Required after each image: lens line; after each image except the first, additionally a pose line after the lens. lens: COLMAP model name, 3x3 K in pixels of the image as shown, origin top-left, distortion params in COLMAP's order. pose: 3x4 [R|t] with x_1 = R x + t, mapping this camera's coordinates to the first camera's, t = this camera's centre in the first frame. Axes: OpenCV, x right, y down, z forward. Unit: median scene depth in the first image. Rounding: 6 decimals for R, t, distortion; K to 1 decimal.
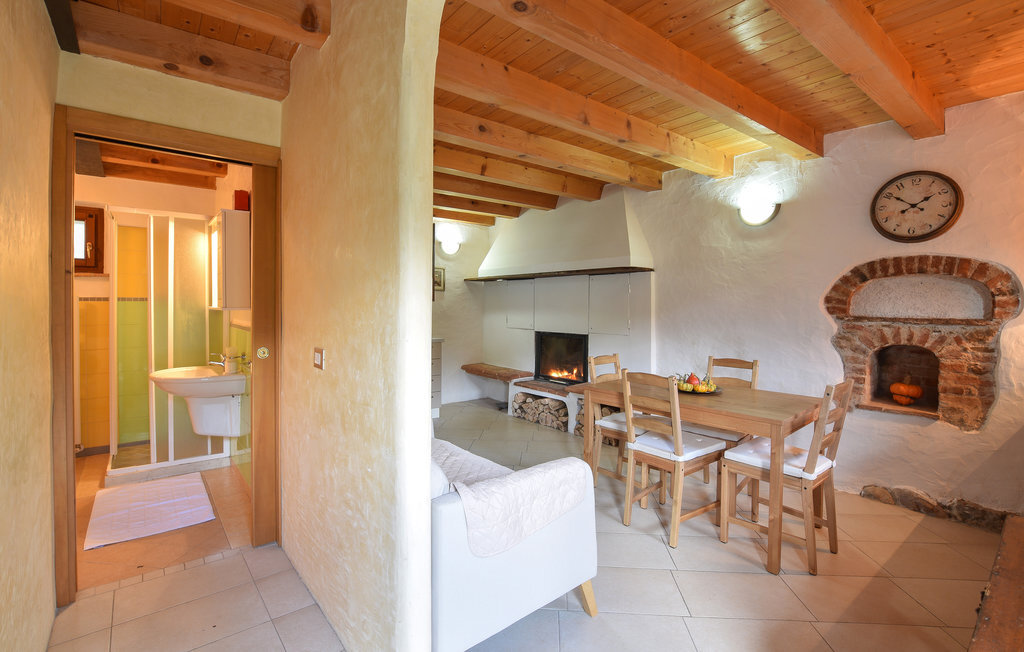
lens RADIAL K [[448.9, 0, 509.6], [0, 448.9, 307.8], [0, 0, 1]] dist [-0.022214, 0.001310]
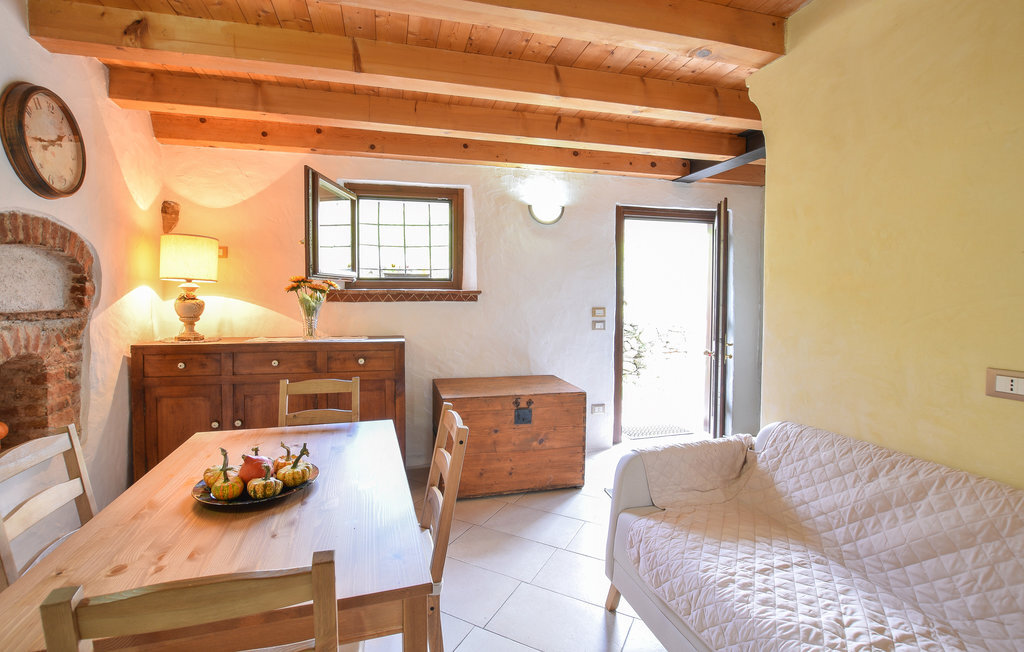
lens RADIAL K [[459.9, 0, 512.5], [0, 459.9, 308.3], [0, 0, 1]] dist [-0.034183, 0.006640]
pose [[-0.924979, -0.020405, 0.379470, 0.009863], [-0.008286, 0.999403, 0.033542, -0.009388], [-0.379928, 0.027882, -0.924596, 1.156691]]
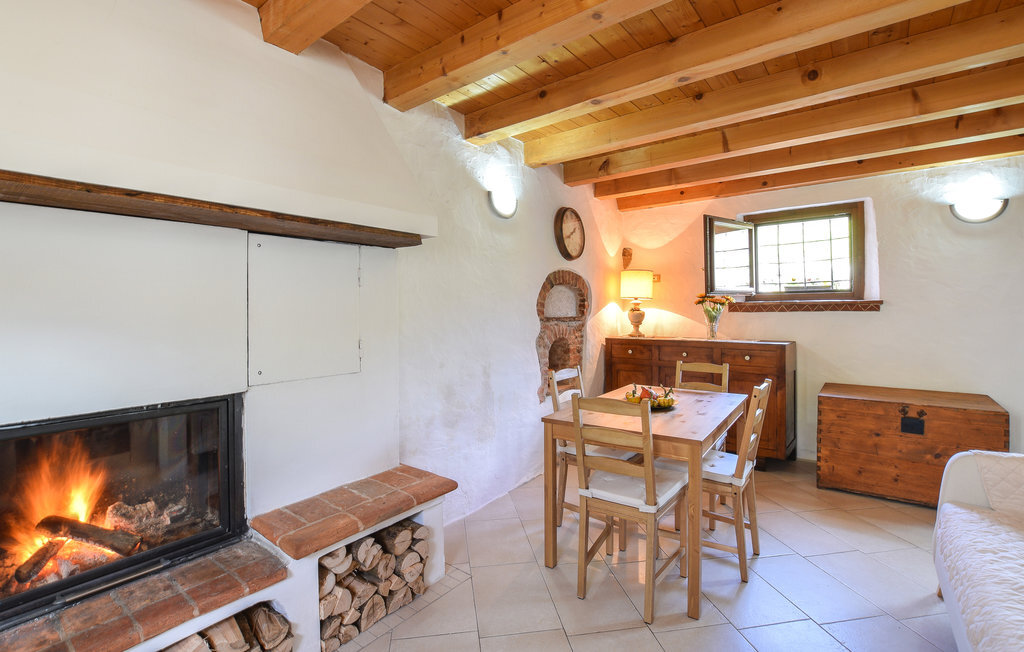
lens RADIAL K [[472.7, 0, 495.7], [0, 472.7, 307.7], [0, 0, 1]] dist [-0.026512, 0.000354]
pose [[-0.225374, -0.001187, 0.974272, -0.369024], [0.012288, 0.999916, 0.004060, -0.012178], [-0.974195, 0.012887, -0.225341, 1.316888]]
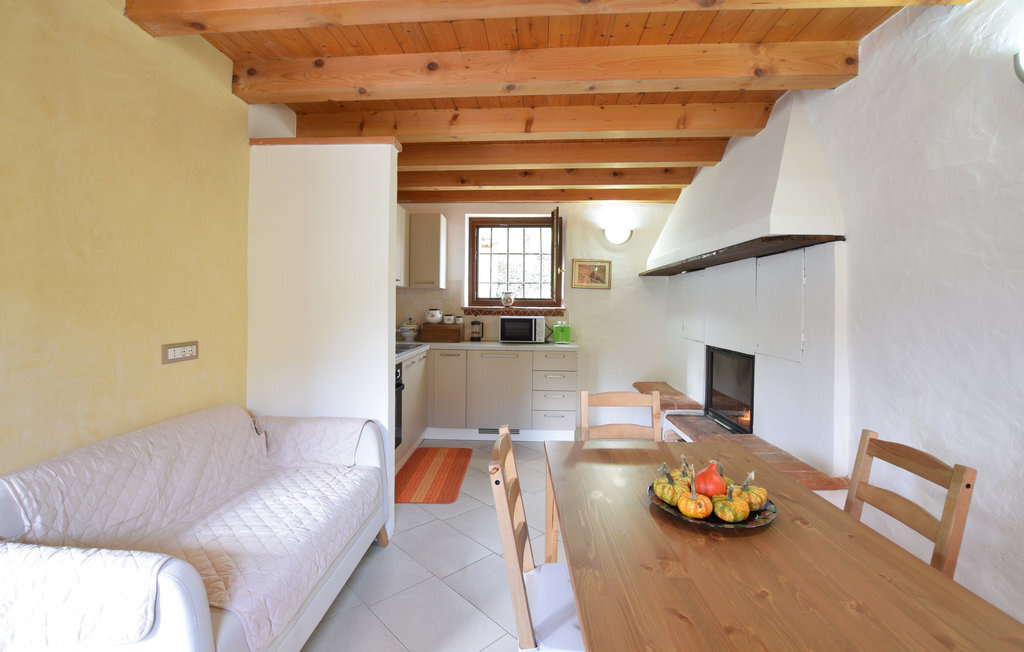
lens RADIAL K [[448.9, 0, 509.6], [0, 448.9, 307.8], [0, 0, 1]] dist [-0.022214, 0.001310]
pose [[0.745932, 0.009246, -0.665958, 0.487567], [-0.013407, 0.999909, -0.001134, 0.000389], [0.665888, 0.009774, 0.745988, 0.487396]]
